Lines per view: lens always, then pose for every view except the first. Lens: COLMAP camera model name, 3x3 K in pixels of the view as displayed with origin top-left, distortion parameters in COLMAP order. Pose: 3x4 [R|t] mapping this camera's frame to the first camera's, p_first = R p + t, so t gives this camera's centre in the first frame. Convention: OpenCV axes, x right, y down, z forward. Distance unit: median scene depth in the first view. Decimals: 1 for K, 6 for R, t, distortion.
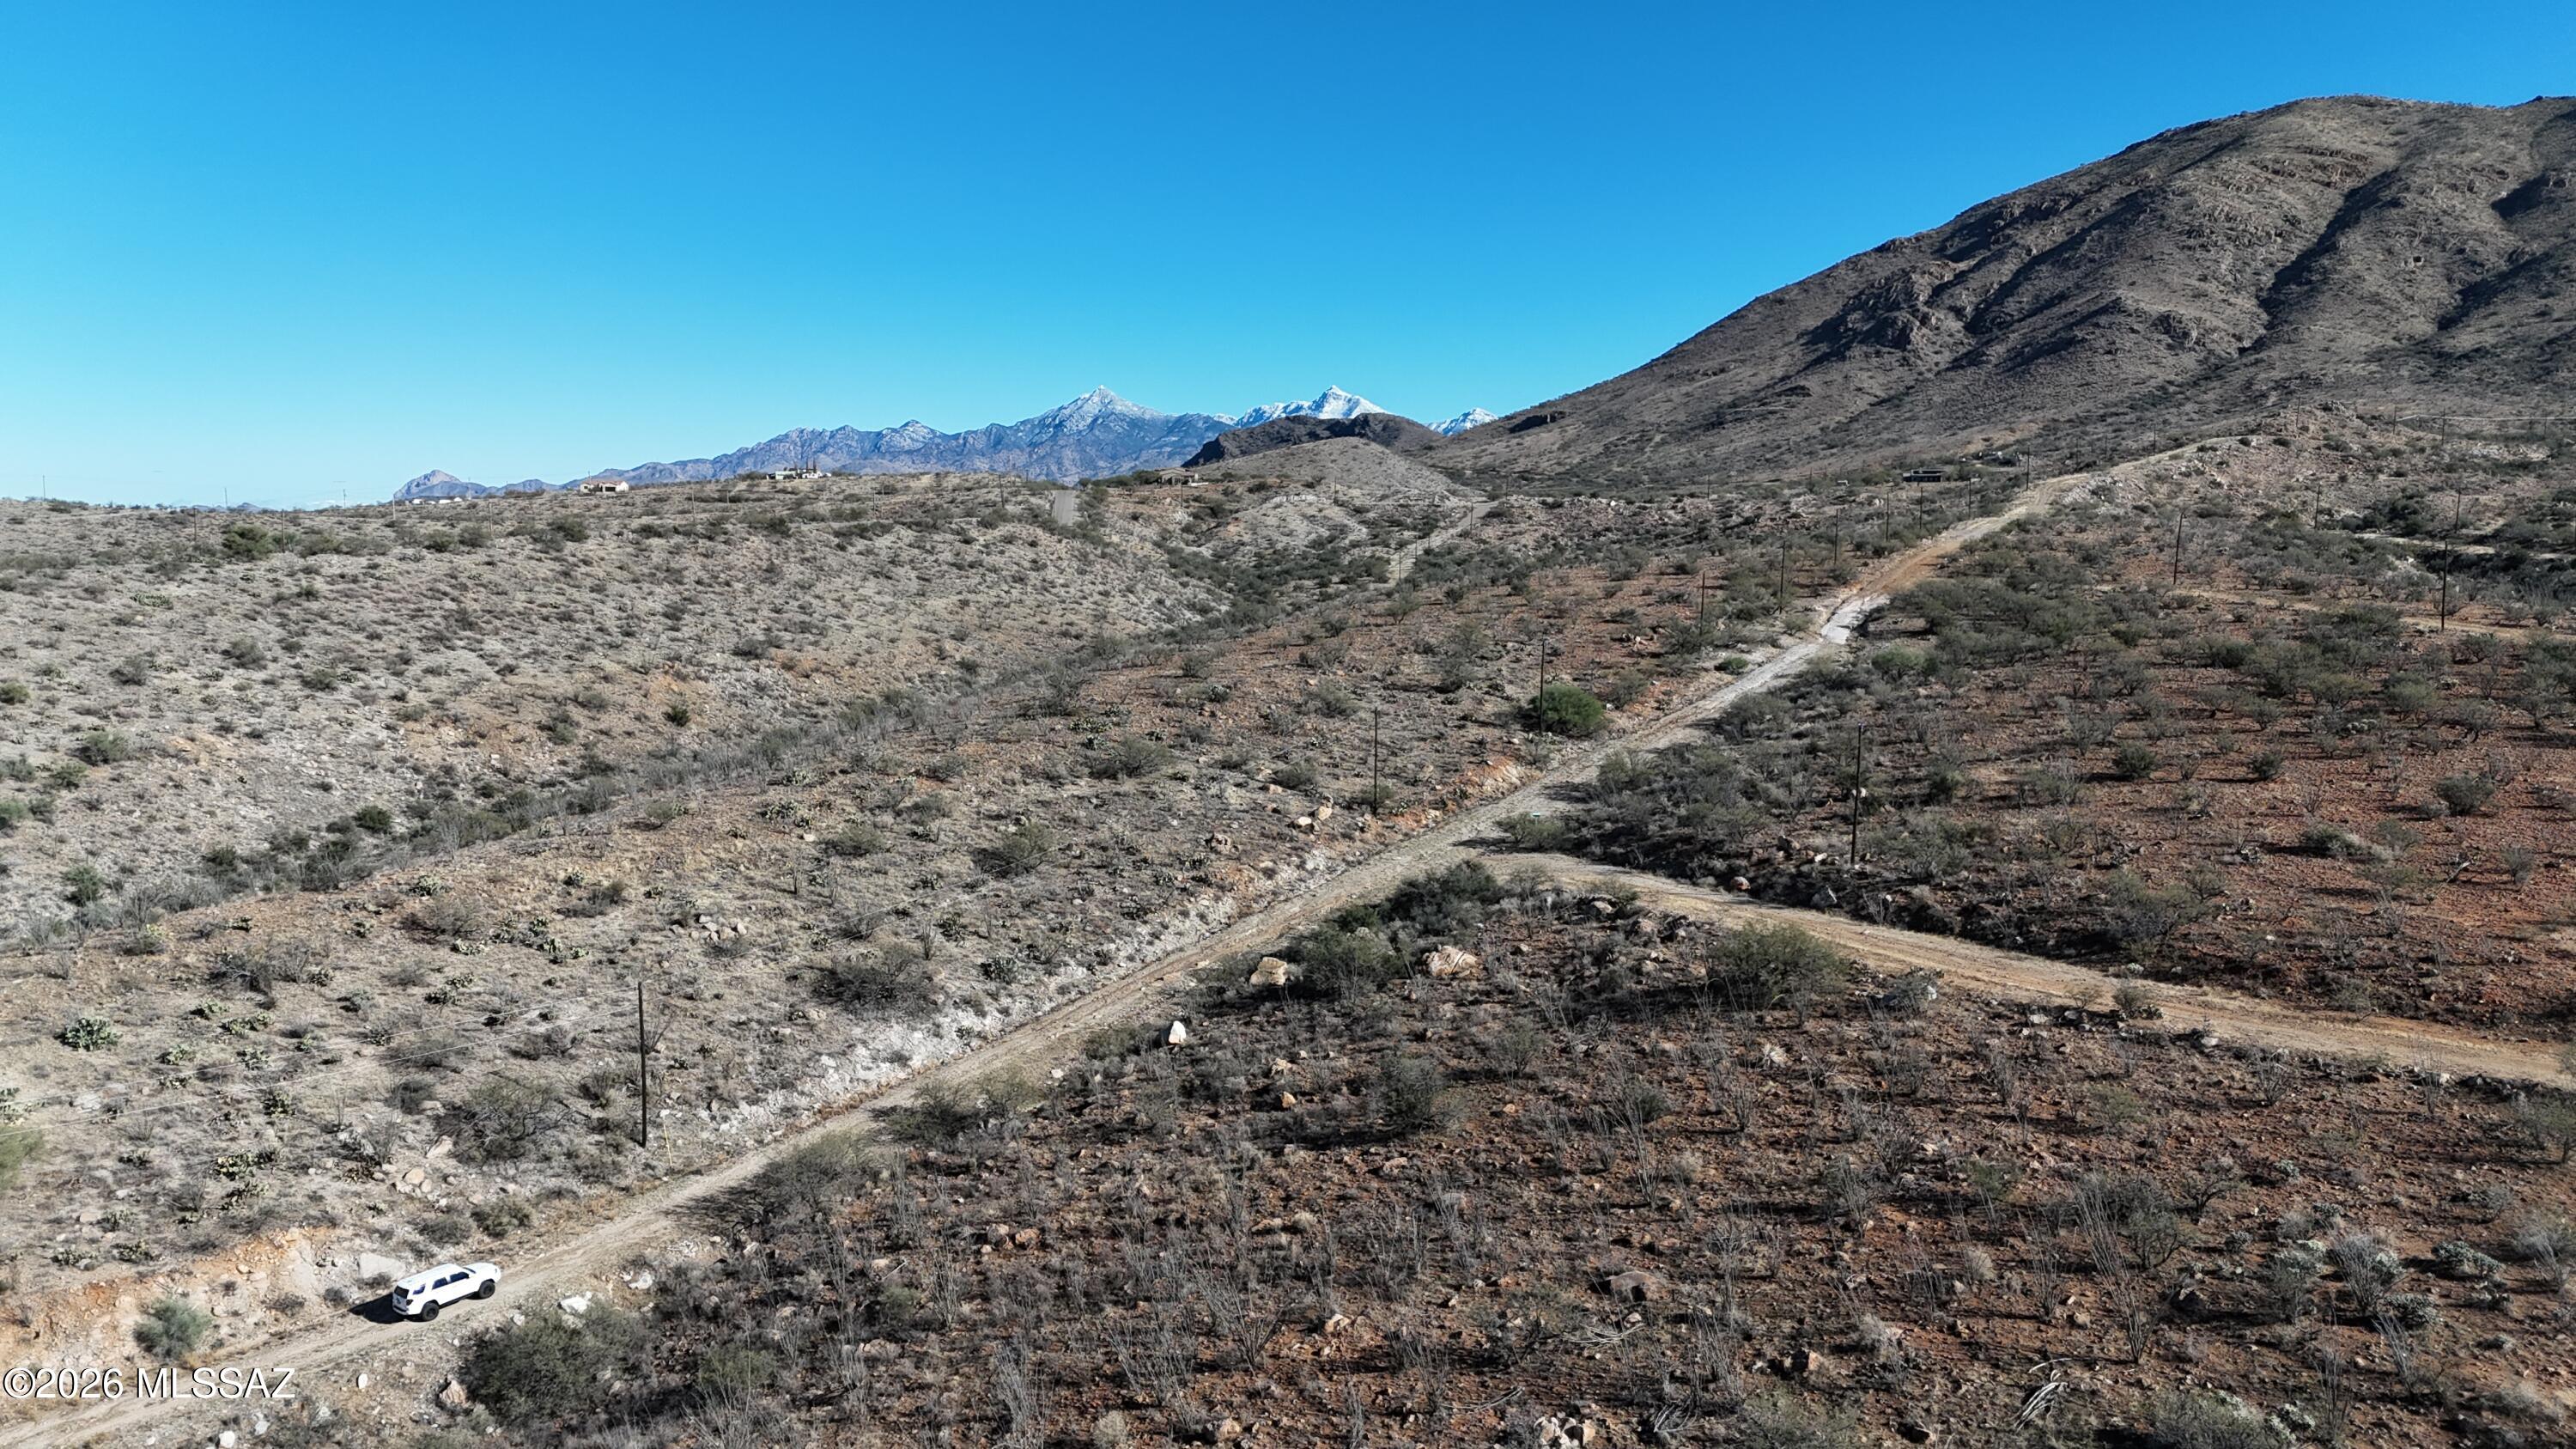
lens RADIAL K [[1860.6, 0, 1378.9], [0, 1860.6, 730.7], [0, 0, 1]] dist [0.000919, -0.004809]
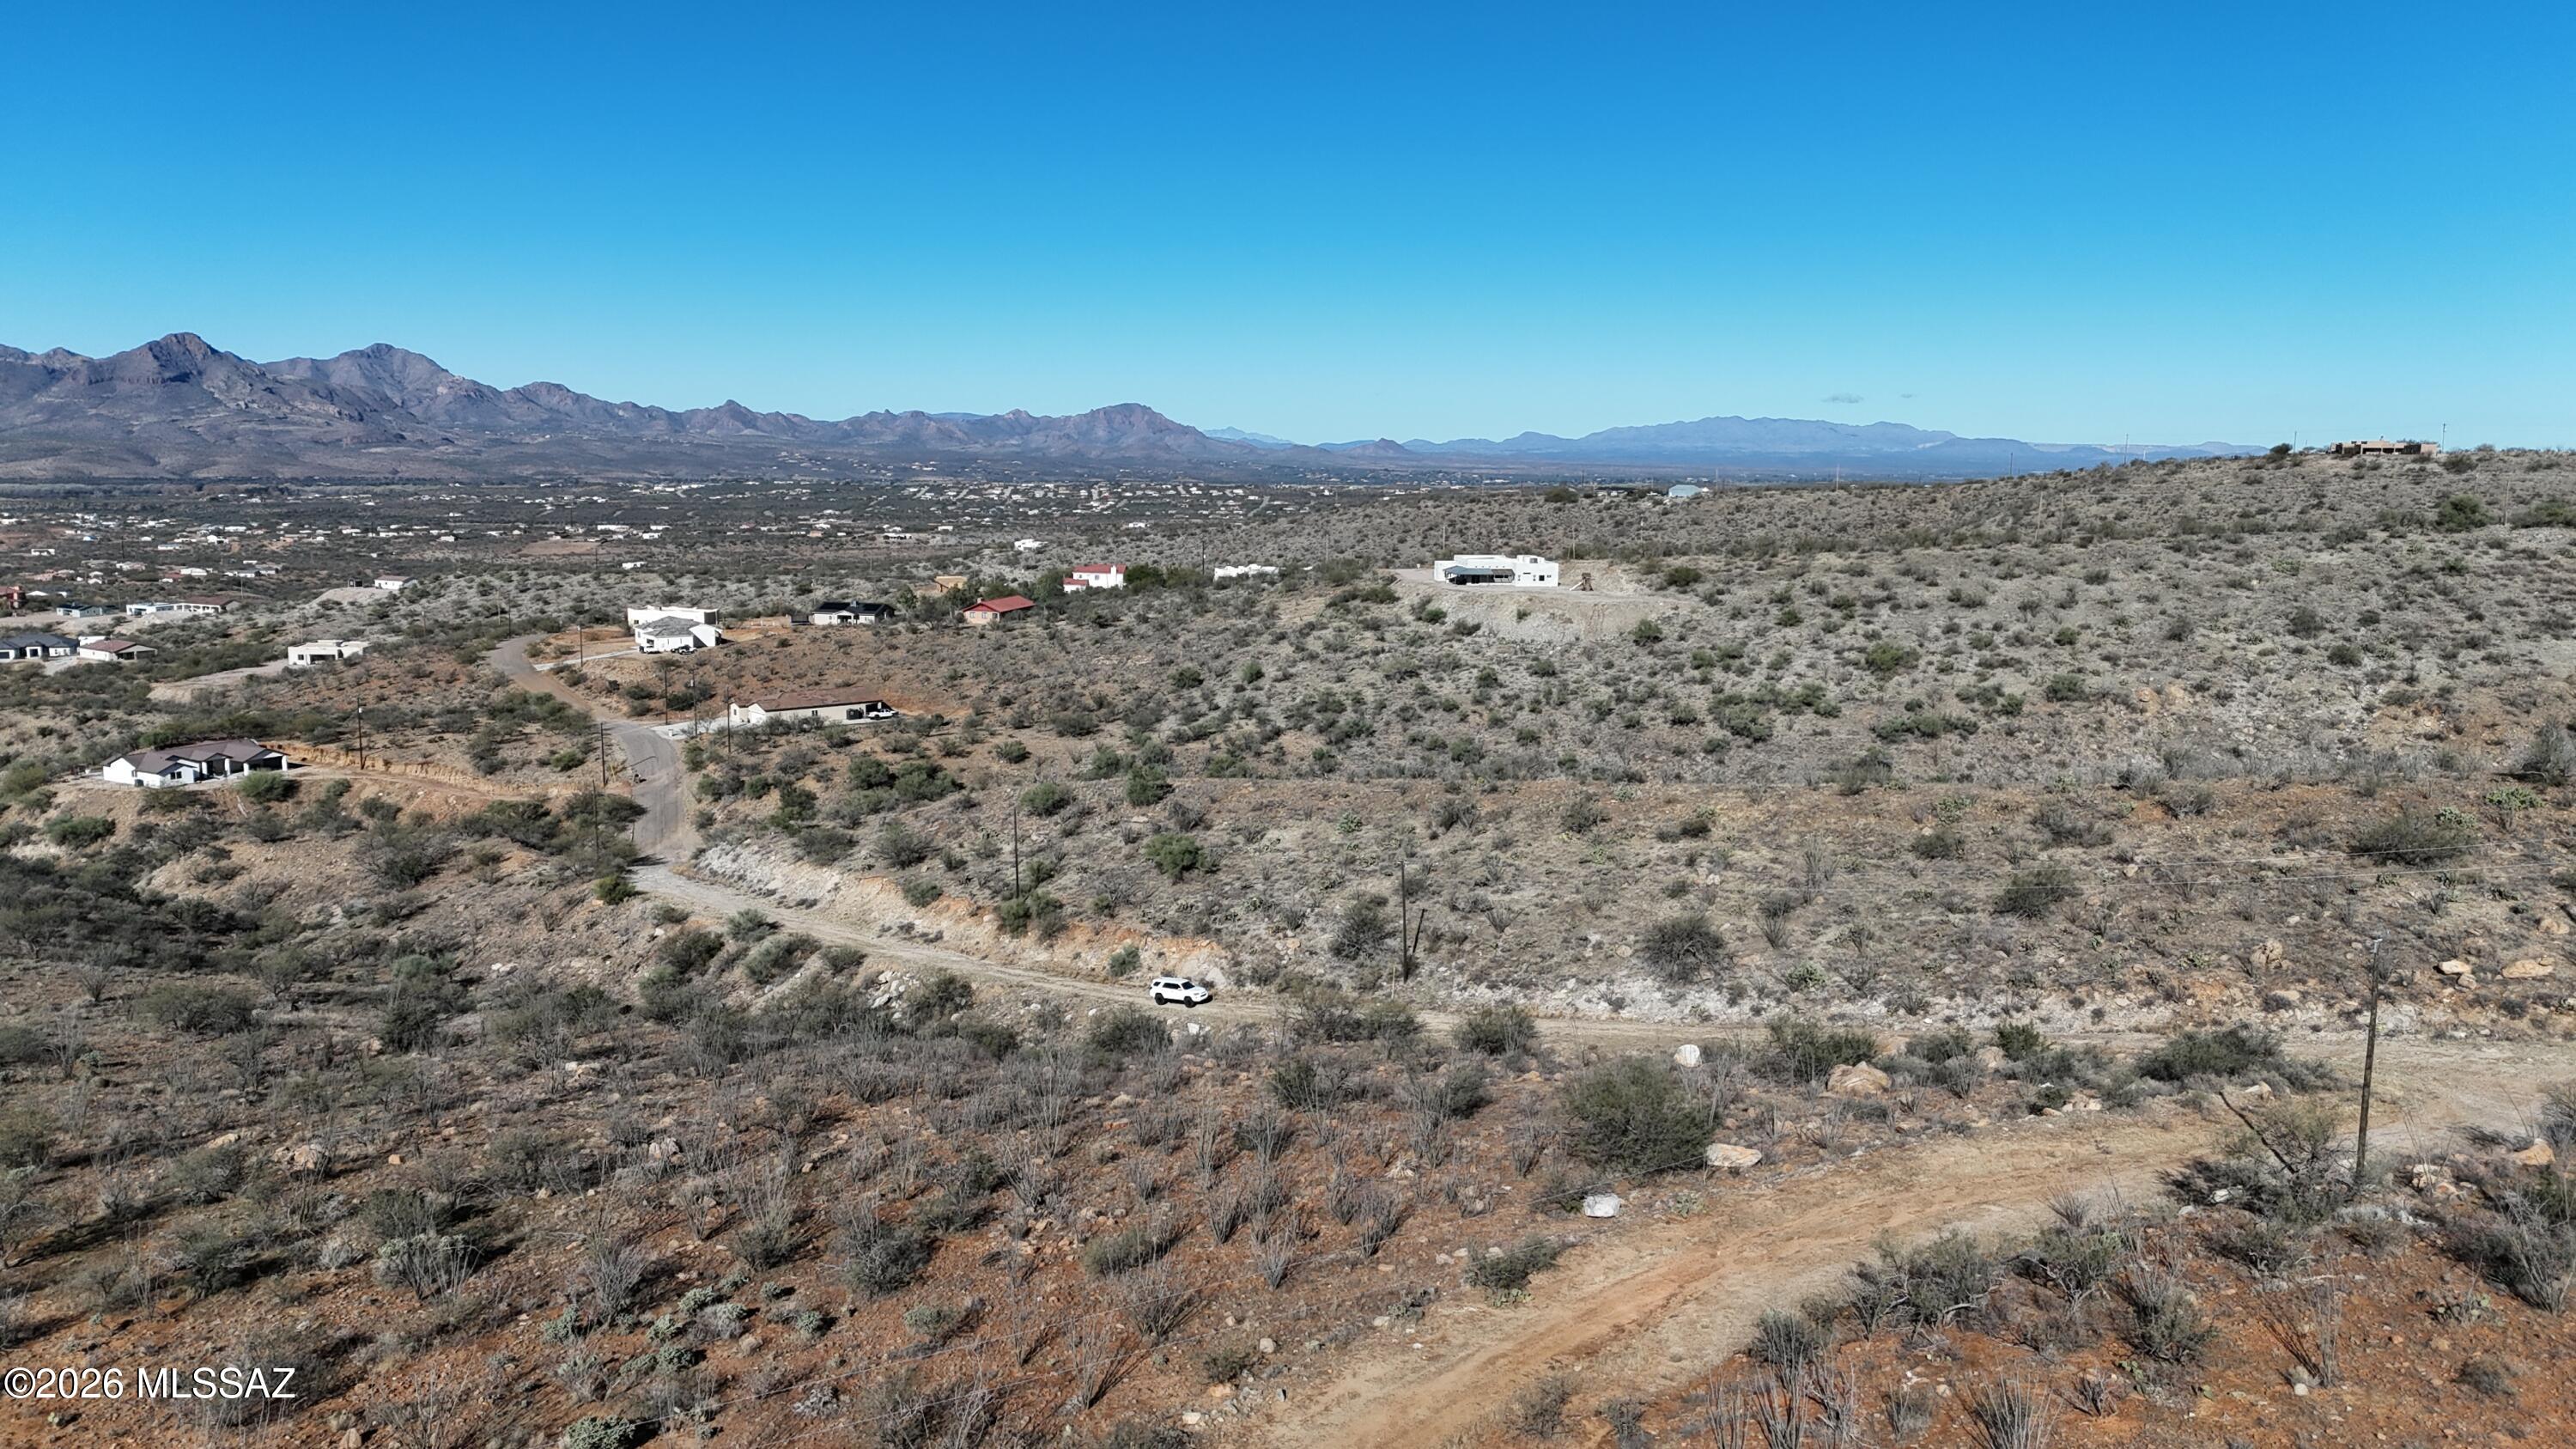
lens RADIAL K [[1871.6, 0, 1283.7], [0, 1871.6, 733.1], [0, 0, 1]] dist [0.098814, -0.110827]
pose [[0.105004, 0.137656, -0.984899, 0.401330], [-0.112489, 0.985661, 0.125769, -0.051422], [0.988089, 0.097584, 0.118983, 0.322203]]
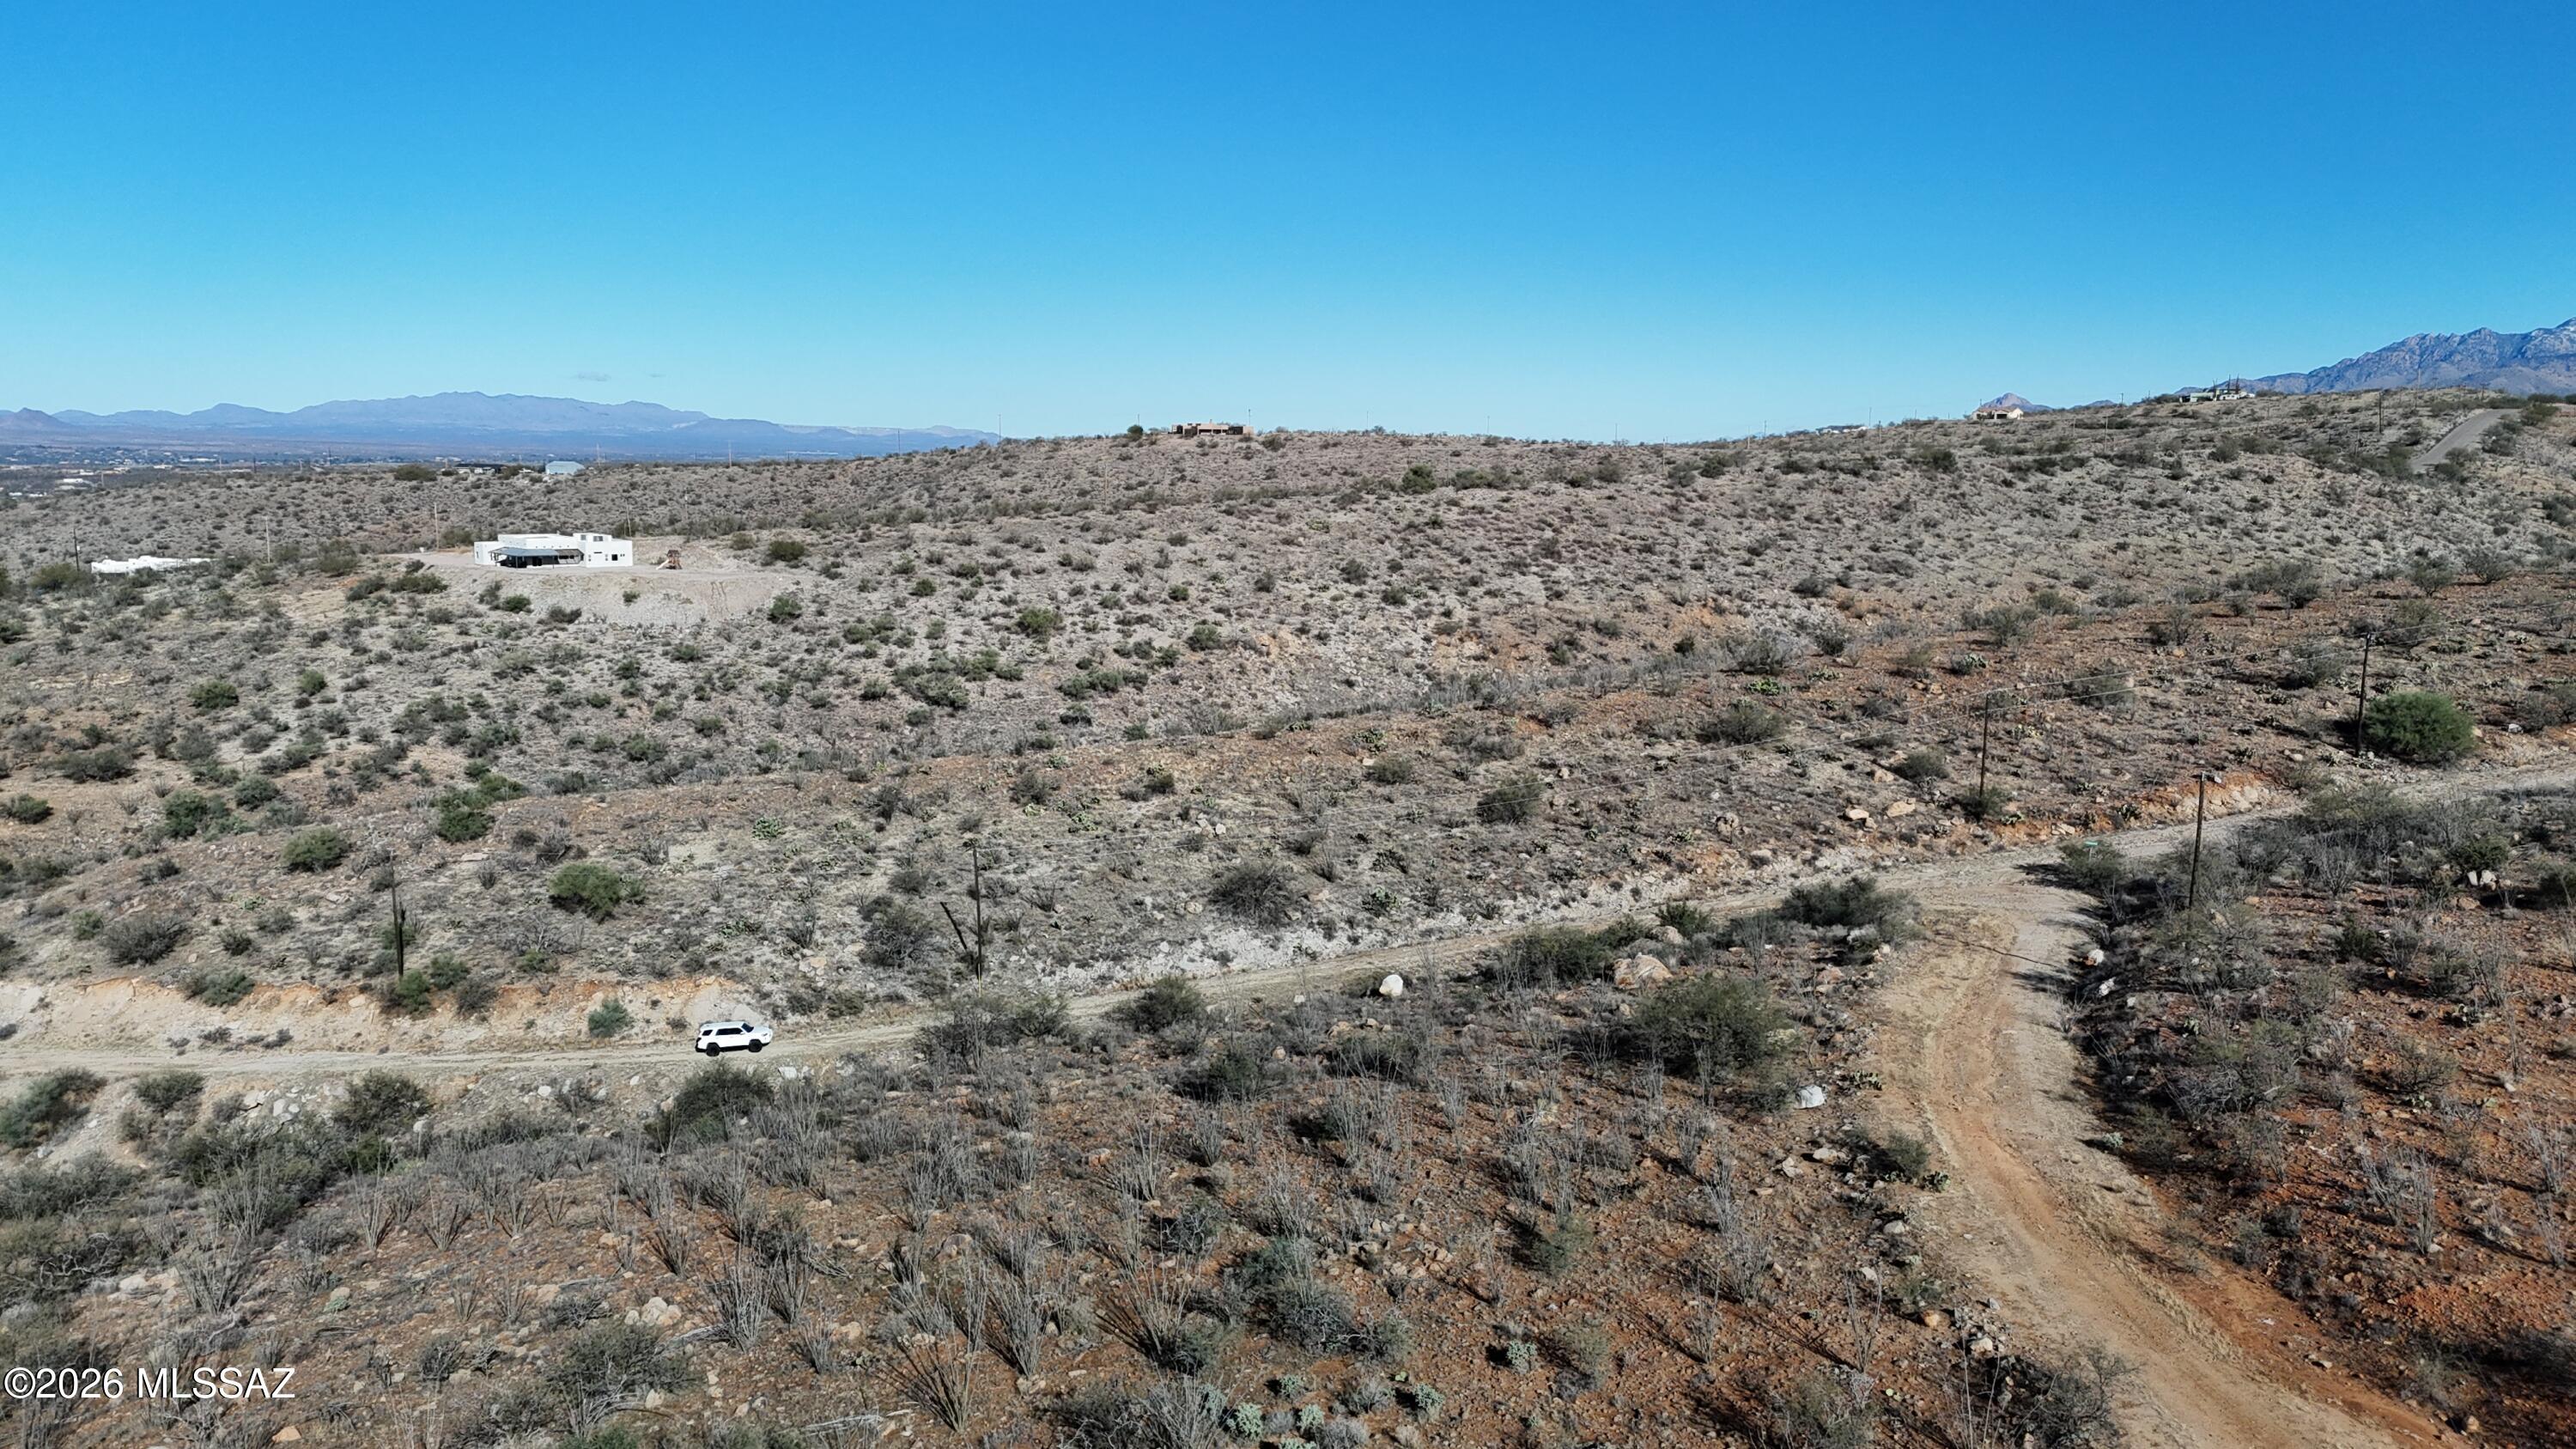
lens RADIAL K [[1871.6, 0, 1283.7], [0, 1871.6, 733.1], [0, 0, 1]] dist [0.098814, -0.110827]
pose [[0.673136, 0.107867, -0.731609, 0.288219], [-0.079175, 0.994131, 0.073726, -0.022966], [0.735268, 0.008298, 0.677726, 0.126847]]
